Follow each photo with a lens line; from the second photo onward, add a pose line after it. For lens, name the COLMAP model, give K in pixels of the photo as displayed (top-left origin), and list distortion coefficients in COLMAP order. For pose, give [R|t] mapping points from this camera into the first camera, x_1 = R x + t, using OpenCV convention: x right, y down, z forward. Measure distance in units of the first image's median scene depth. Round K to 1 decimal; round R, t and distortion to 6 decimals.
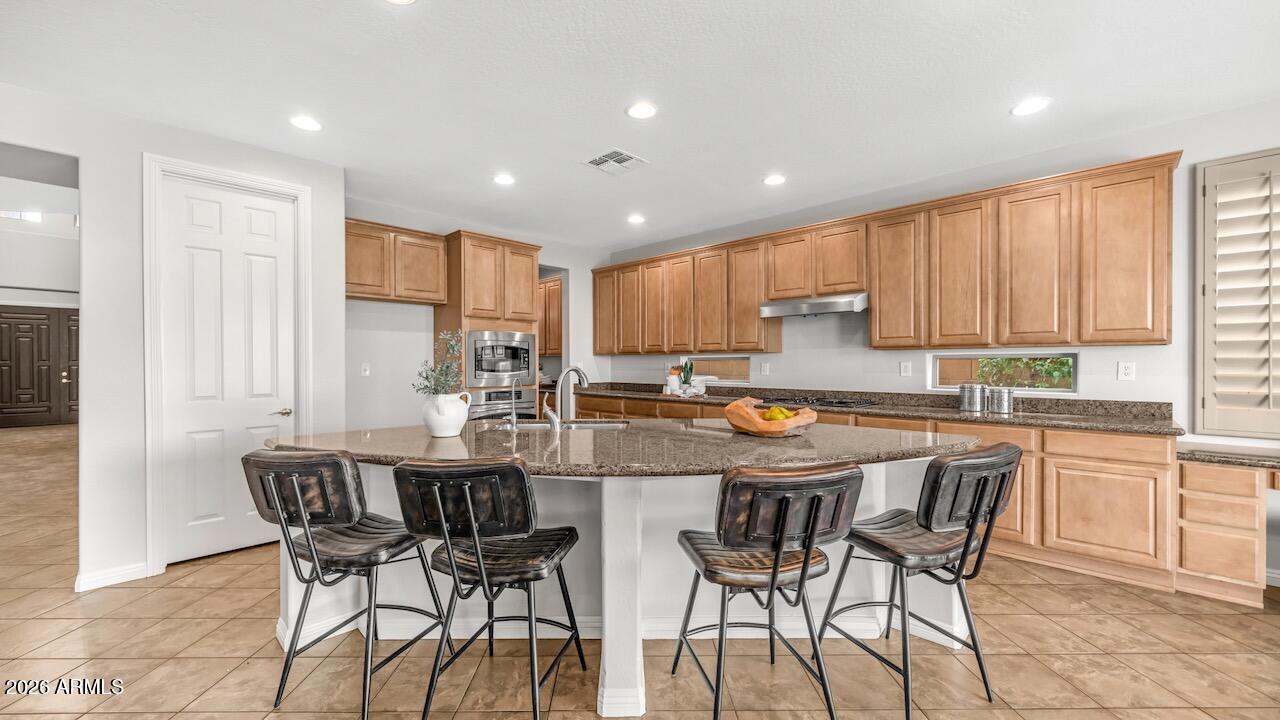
lens RADIAL K [[522.4, 0, 640.1], [0, 522.4, 363.5], [0, 0, 1]] dist [0.016606, 0.000885]
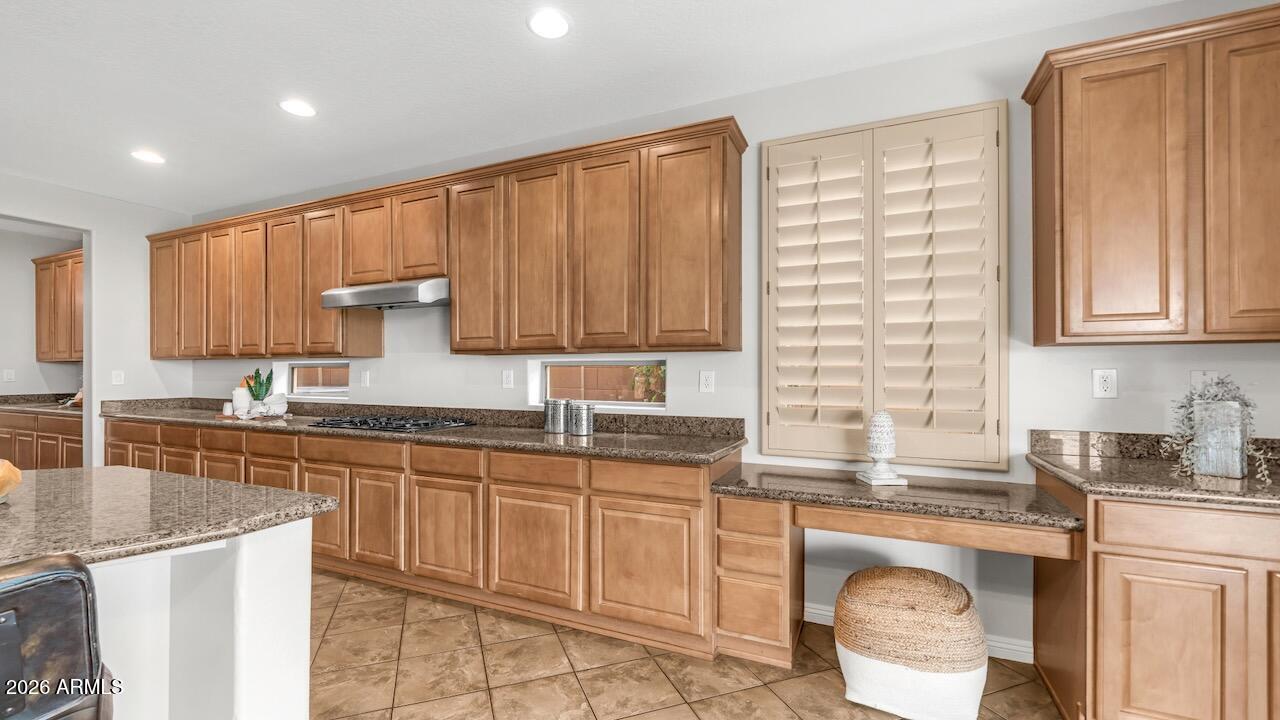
lens RADIAL K [[522.4, 0, 637.9], [0, 522.4, 362.5], [0, 0, 1]] dist [0.016606, 0.000885]
pose [[0.956515, 0.005820, 0.291625, 0.537640], [-0.001683, 0.999894, -0.014436, -0.003576], [-0.291678, 0.013318, 0.956424, 0.222126]]
